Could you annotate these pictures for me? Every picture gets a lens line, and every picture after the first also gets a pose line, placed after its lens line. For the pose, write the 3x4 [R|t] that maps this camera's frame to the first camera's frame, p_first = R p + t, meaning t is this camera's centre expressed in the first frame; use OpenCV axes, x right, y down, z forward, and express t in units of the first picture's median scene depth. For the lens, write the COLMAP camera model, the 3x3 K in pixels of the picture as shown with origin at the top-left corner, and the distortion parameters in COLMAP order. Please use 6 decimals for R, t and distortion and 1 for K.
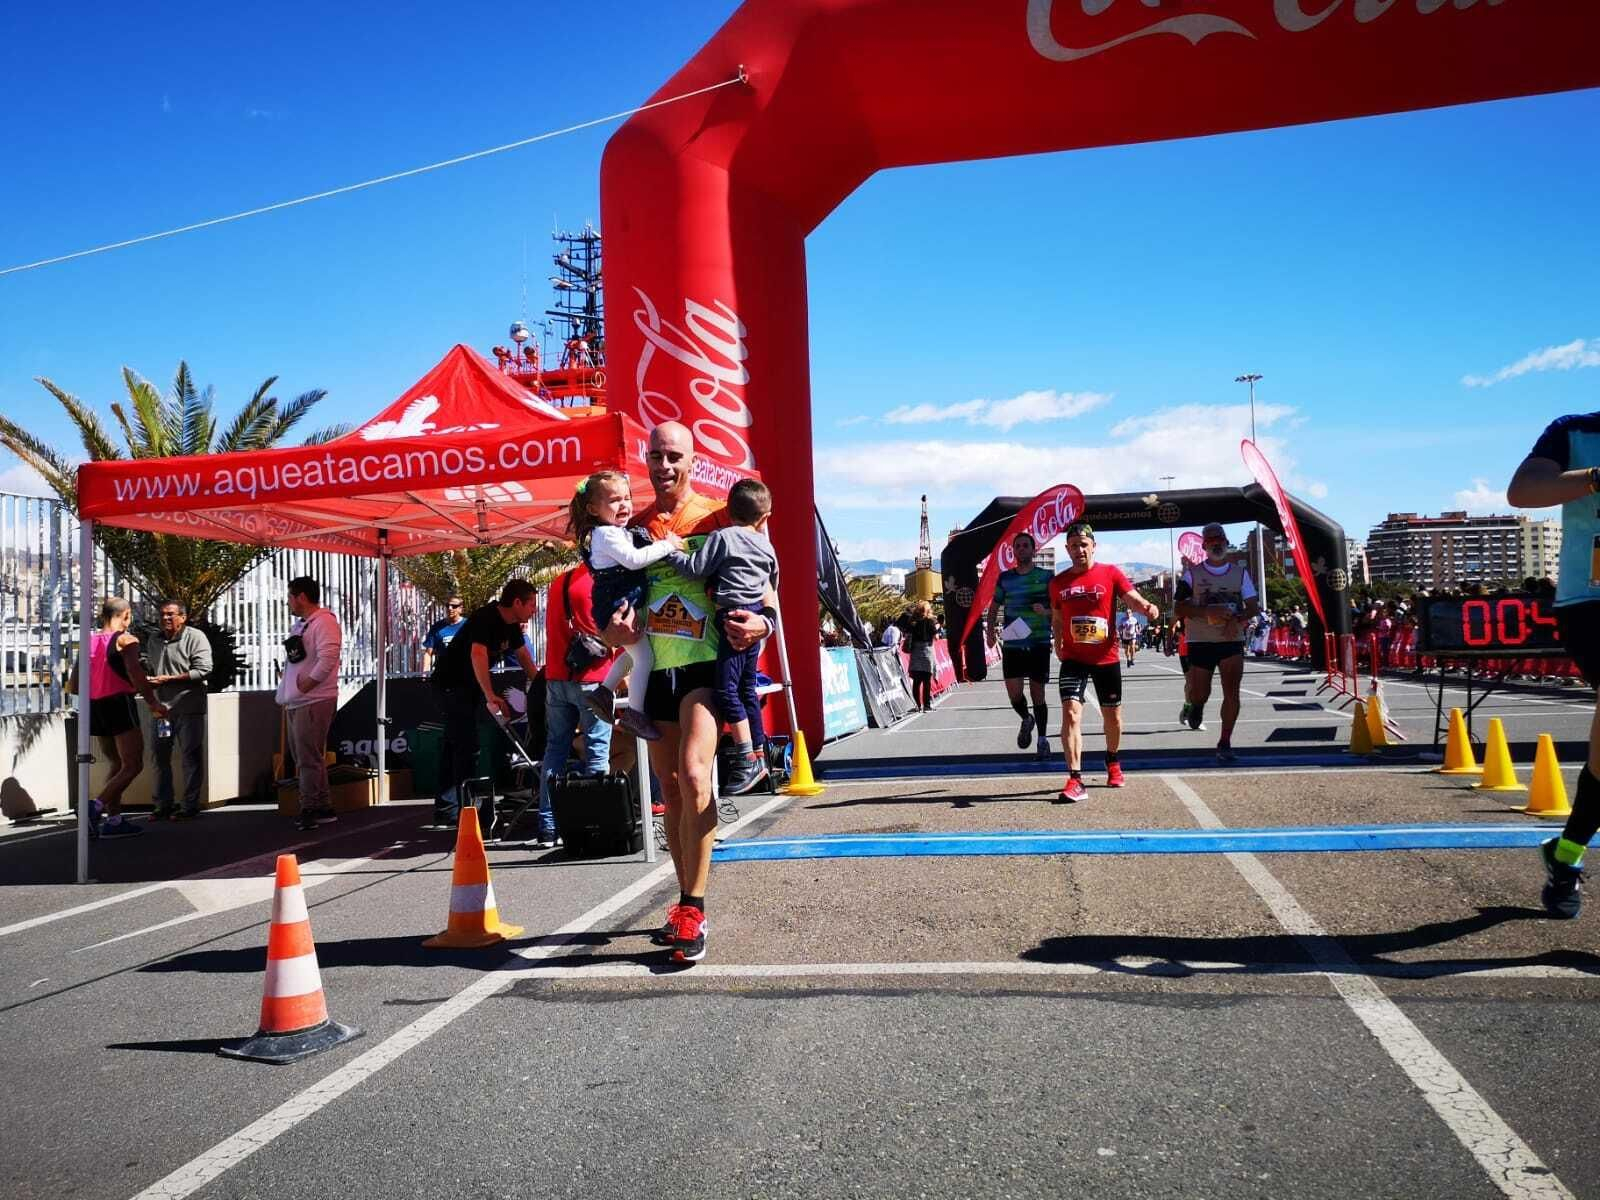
lens RADIAL K [[1256.3, 0, 784.7], [0, 1256.3, 633.6], [0, 0, 1]] dist [0.057810, -0.059656]
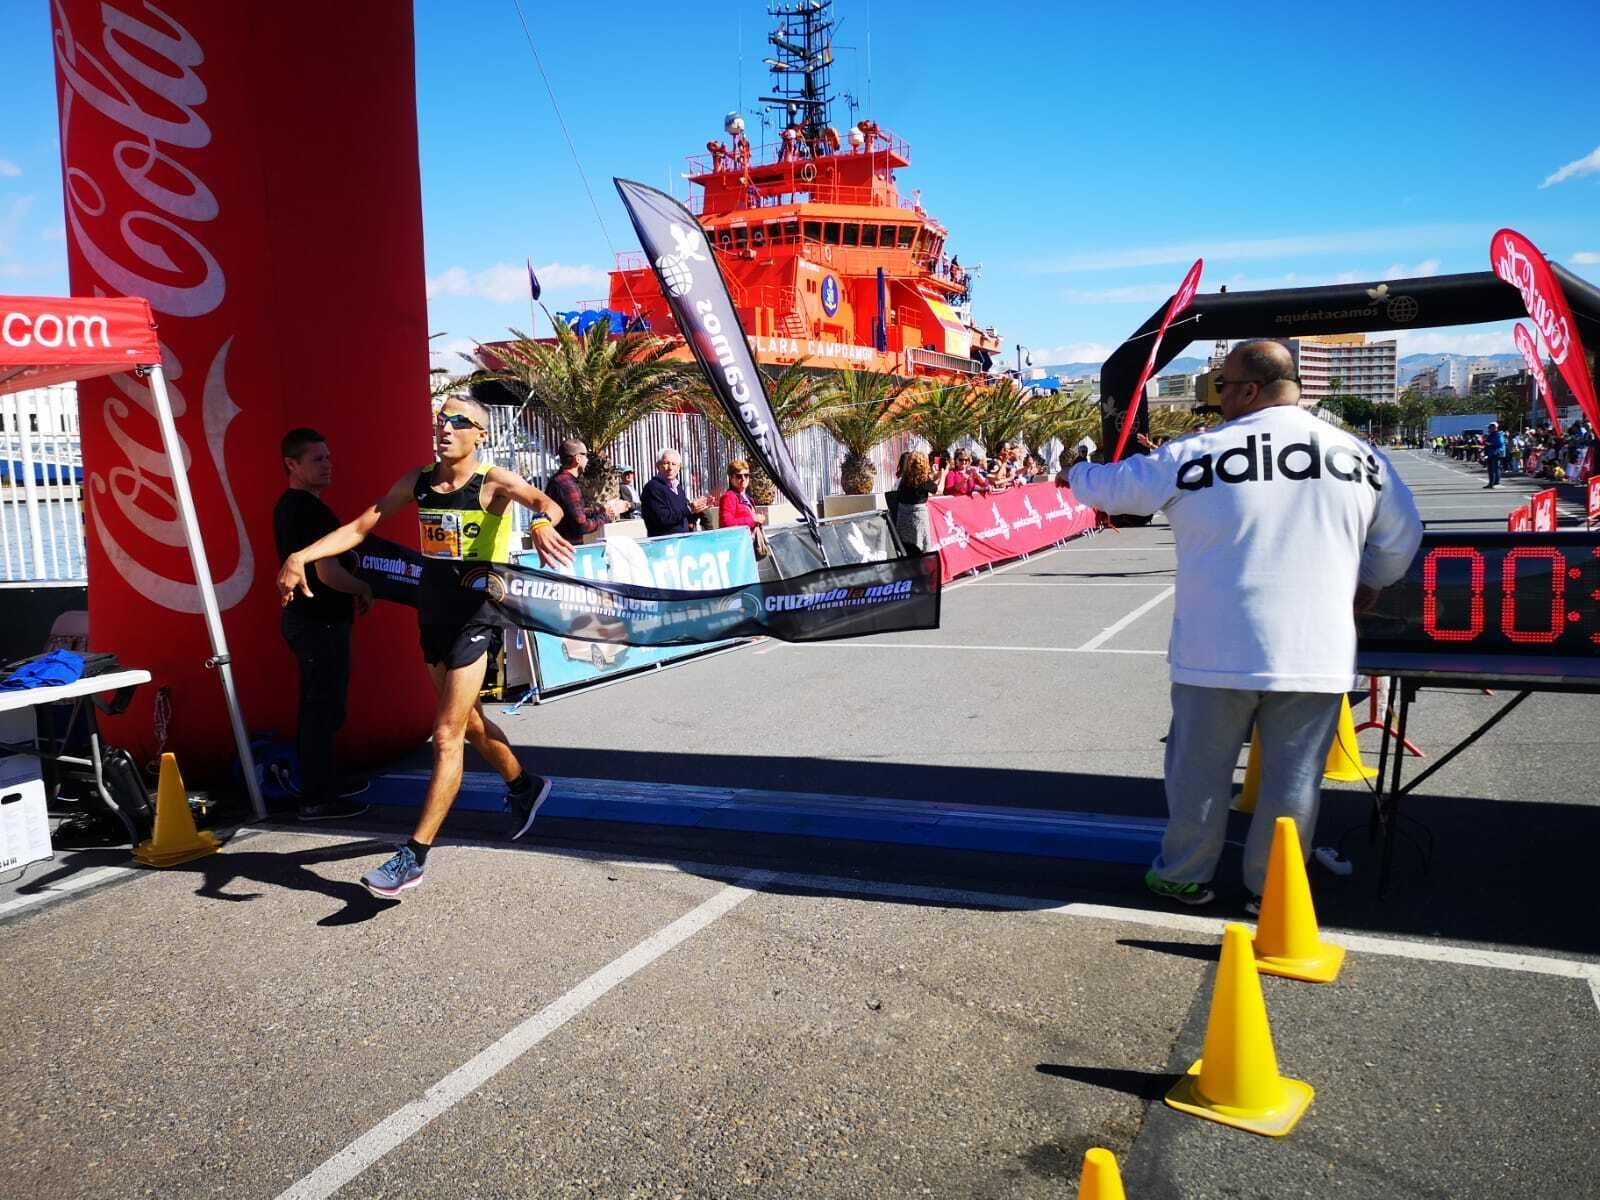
lens RADIAL K [[1256.3, 0, 774.9], [0, 1256.3, 616.8], [0, 0, 1]] dist [0.057810, -0.059656]
pose [[0.971350, 0.029148, -0.235859, 0.382700], [0.003954, 0.990330, 0.138672, -0.060427], [0.237621, -0.135632, 0.961842, 0.457908]]
